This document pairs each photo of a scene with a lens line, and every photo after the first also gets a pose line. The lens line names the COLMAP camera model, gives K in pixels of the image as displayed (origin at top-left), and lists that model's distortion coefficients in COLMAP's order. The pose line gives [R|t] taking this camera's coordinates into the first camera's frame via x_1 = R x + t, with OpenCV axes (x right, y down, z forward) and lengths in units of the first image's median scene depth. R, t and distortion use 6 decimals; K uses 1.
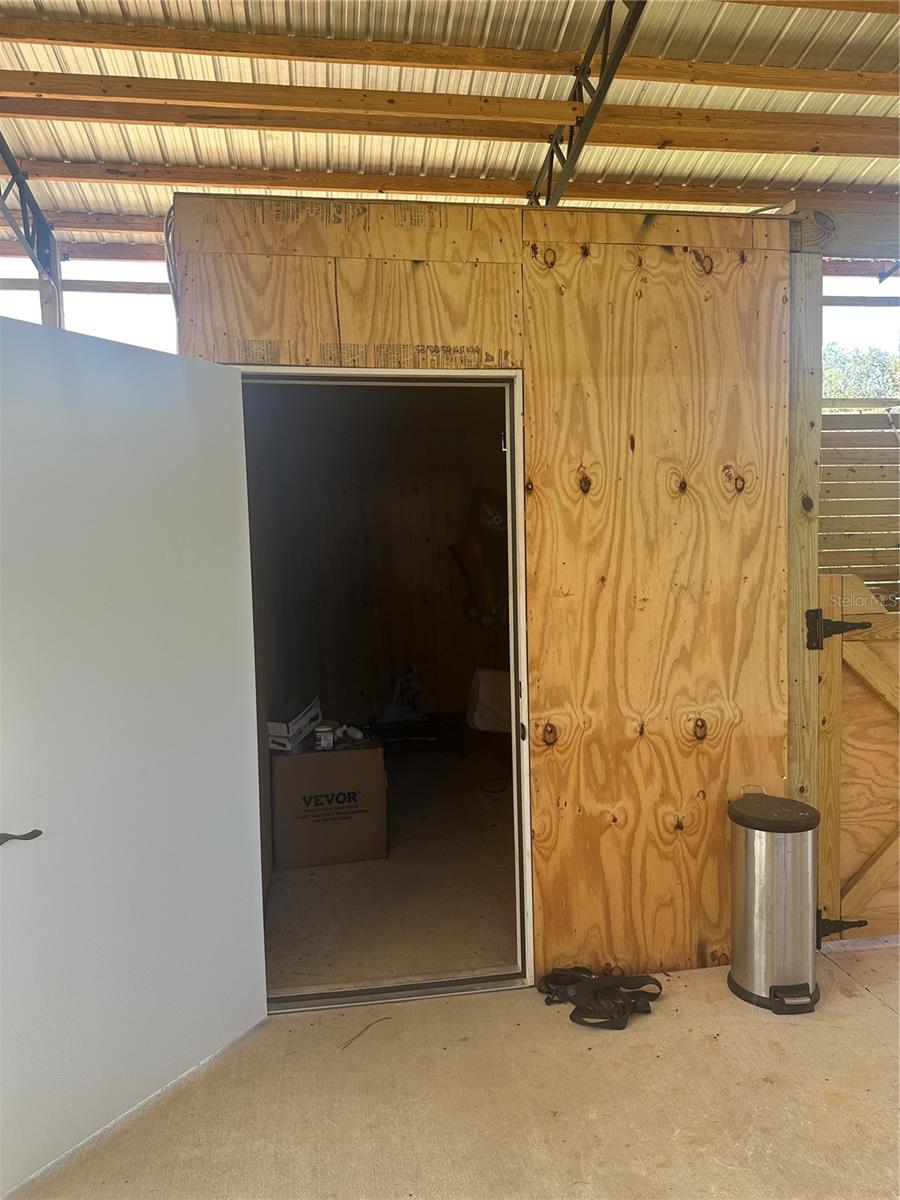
lens RADIAL K [[830.0, 0, 449.0], [0, 830.0, 603.0], [0, 0, 1]] dist [0.001092, -0.005511]
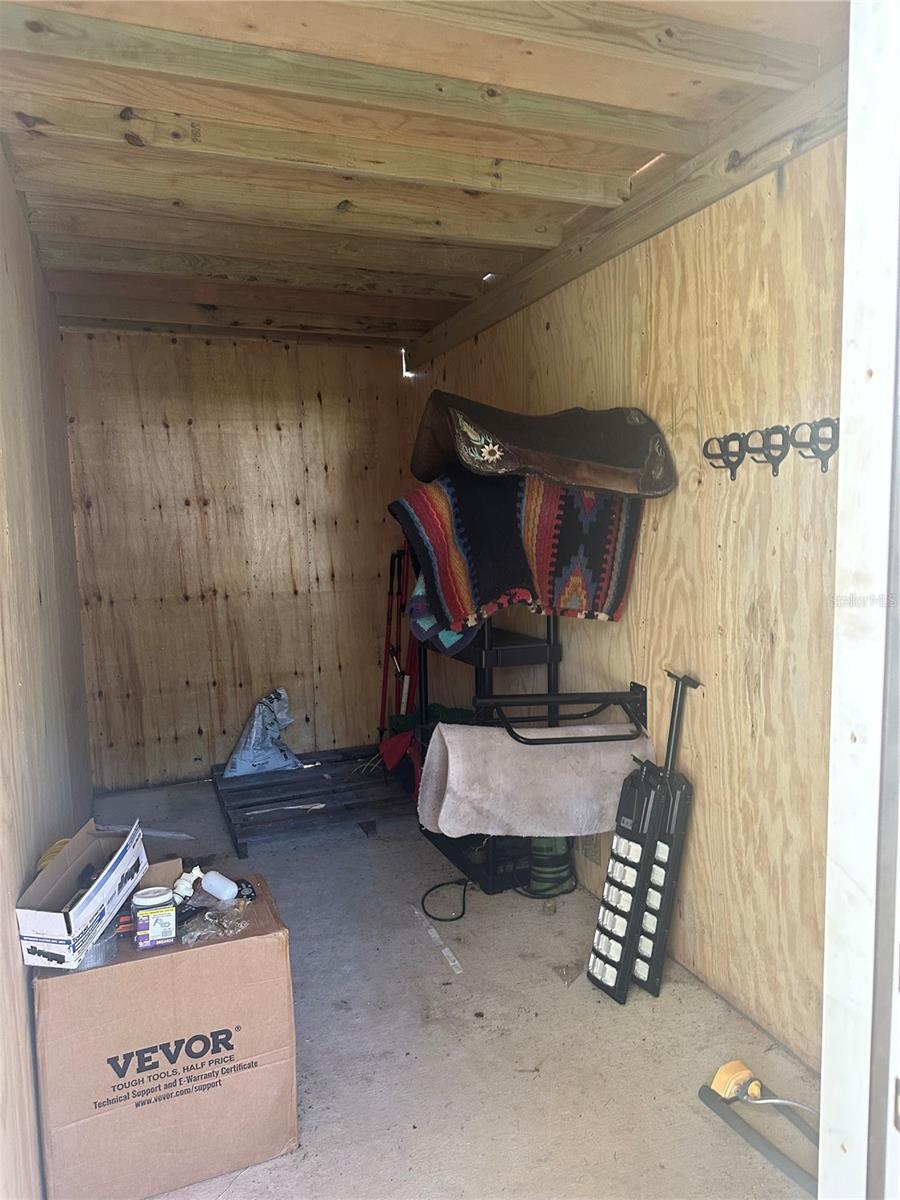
lens RADIAL K [[830.0, 0, 452.4], [0, 830.0, 597.0], [0, 0, 1]] dist [0.001092, -0.005511]
pose [[0.975910, -0.025391, 0.216690, -0.084922], [0.019622, 0.999395, 0.028733, -0.026420], [-0.217288, -0.023789, 0.975818, 0.521794]]
